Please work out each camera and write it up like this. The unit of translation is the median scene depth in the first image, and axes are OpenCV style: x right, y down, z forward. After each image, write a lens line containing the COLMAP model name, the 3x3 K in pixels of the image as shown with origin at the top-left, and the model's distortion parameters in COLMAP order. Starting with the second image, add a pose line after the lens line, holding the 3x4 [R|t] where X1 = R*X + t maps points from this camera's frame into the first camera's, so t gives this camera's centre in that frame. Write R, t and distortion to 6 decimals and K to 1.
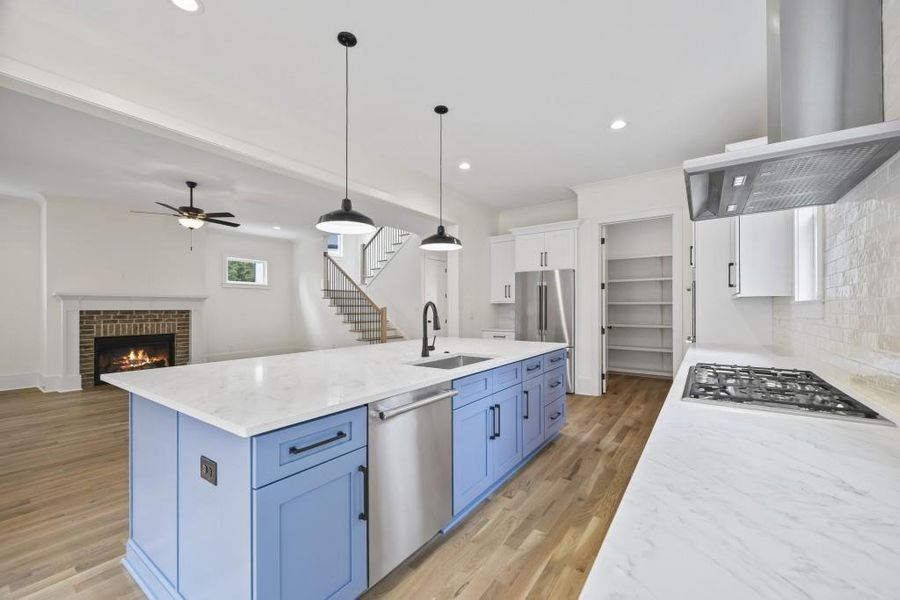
lens RADIAL K [[362.4, 0, 449.0], [0, 362.4, 303.5], [0, 0, 1]] dist [-0.001381, 0.000334]
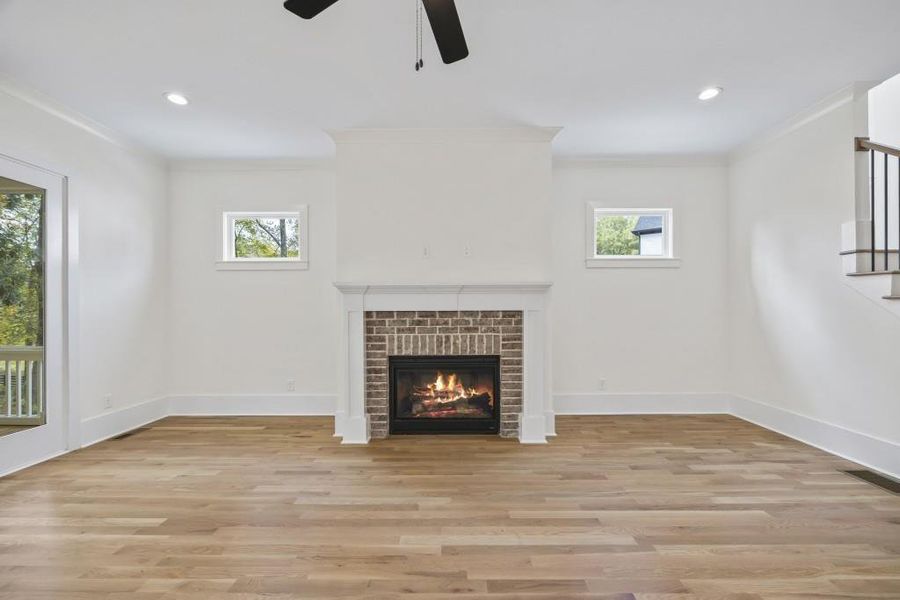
lens RADIAL K [[362.4, 0, 450.1], [0, 362.4, 308.3], [0, 0, 1]] dist [-0.001381, 0.000334]
pose [[0.569505, -0.005303, -0.821971, -0.400103], [0.012874, 0.999914, 0.002469, 0.013631], [0.821887, -0.011988, 0.569524, 0.702649]]
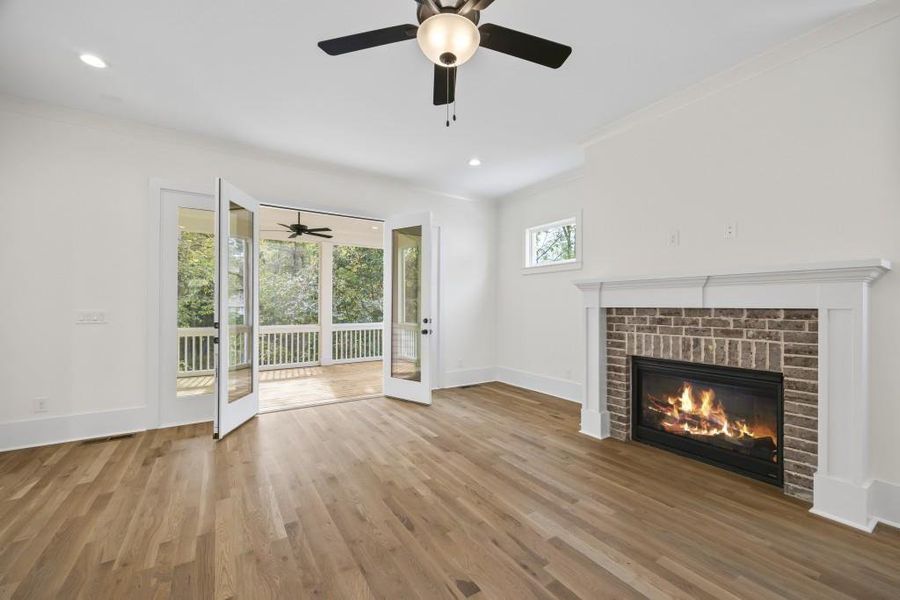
lens RADIAL K [[362.4, 0, 455.7], [0, 362.4, 302.1], [0, 0, 1]] dist [-0.001381, 0.000334]
pose [[-0.365068, -0.008609, -0.930941, -0.329841], [0.010049, 0.999863, -0.013187, 0.014568], [0.930927, -0.014169, -0.364931, 0.905420]]
